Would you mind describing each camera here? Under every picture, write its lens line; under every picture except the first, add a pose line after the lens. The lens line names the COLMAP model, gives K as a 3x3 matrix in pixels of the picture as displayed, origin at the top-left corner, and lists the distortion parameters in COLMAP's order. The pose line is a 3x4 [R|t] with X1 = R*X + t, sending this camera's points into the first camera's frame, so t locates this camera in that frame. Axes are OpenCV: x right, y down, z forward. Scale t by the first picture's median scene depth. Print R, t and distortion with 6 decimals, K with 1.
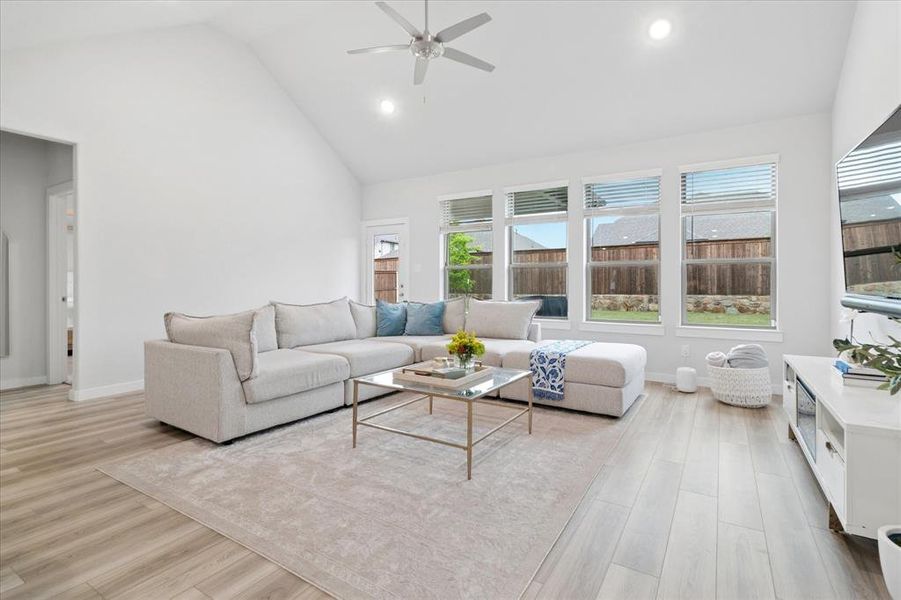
lens RADIAL K [[436.8, 0, 451.5], [0, 436.8, 292.5], [0, 0, 1]] dist [-0.000097, 0.000146]
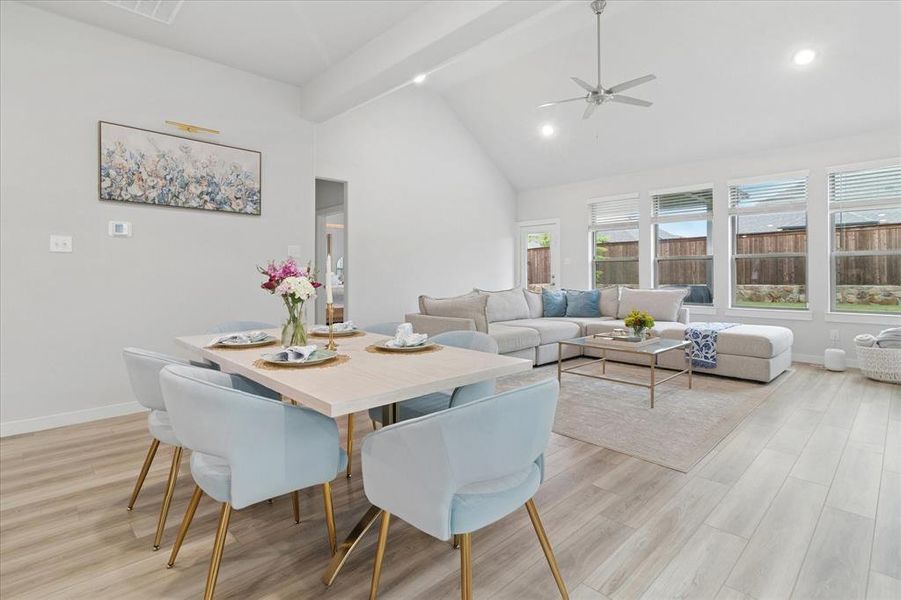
lens RADIAL K [[437.3, 0, 454.0], [0, 437.3, 280.6], [0, 0, 1]] dist [-0.001331, 0.001284]
pose [[0.969735, -0.001876, -0.244155, -0.118517], [0.000593, 0.999986, -0.005329, 0.002272], [0.244161, 0.005023, 0.969722, -0.286711]]
